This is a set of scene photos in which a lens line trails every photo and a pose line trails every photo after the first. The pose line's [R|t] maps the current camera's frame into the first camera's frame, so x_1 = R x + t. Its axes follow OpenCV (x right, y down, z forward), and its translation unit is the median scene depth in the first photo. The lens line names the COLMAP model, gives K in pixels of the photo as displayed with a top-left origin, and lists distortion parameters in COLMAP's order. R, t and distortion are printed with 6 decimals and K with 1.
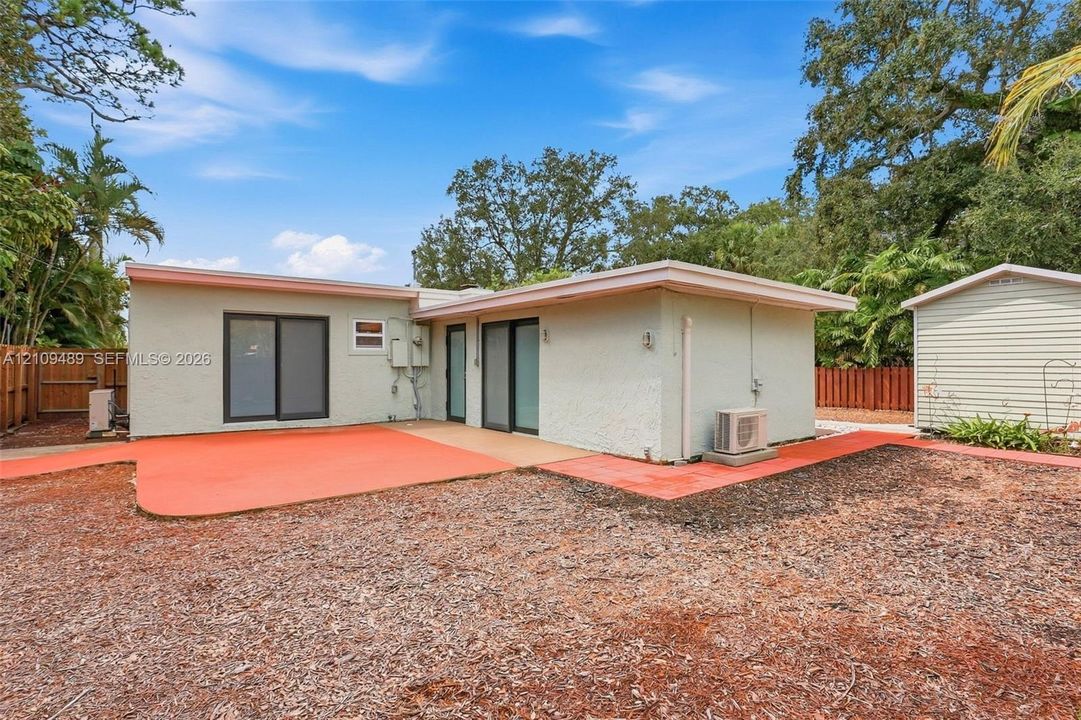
lens RADIAL K [[514.8, 0, 538.8], [0, 514.8, 362.9], [0, 0, 1]] dist [-0.018168, 0.007682]
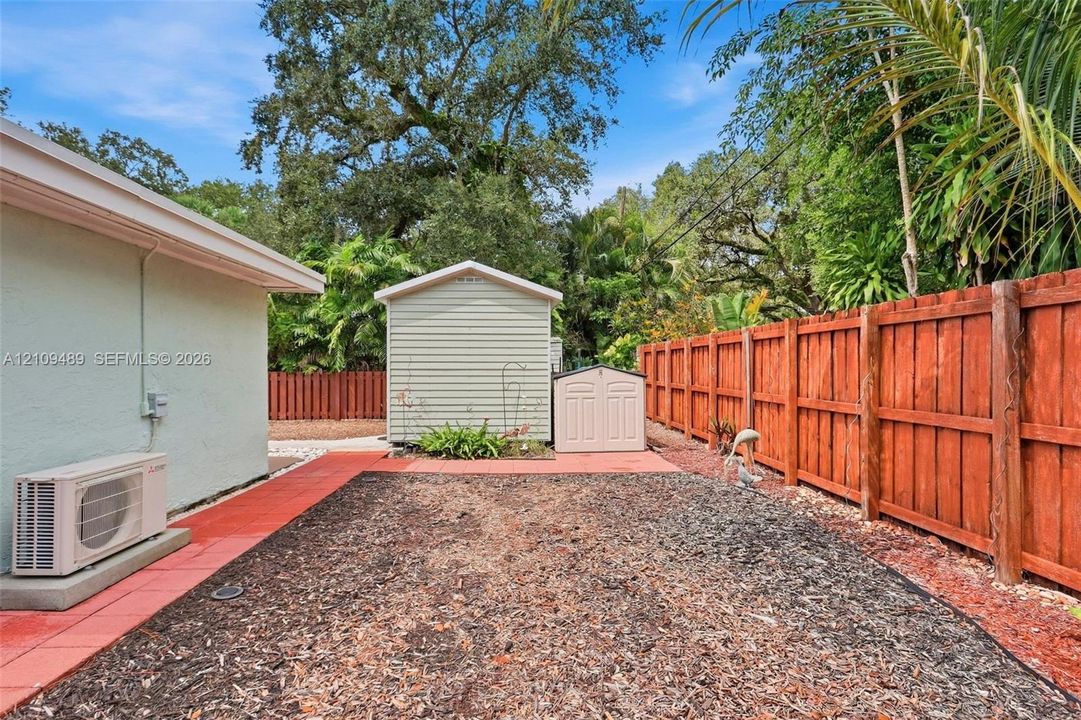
lens RADIAL K [[514.8, 0, 538.8], [0, 514.8, 362.9], [0, 0, 1]] dist [-0.018168, 0.007682]
pose [[0.571651, 0.008168, 0.820456, 0.129190], [0.000854, 0.999944, -0.010550, 0.003183], [-0.820496, 0.006731, 0.571612, 0.219647]]
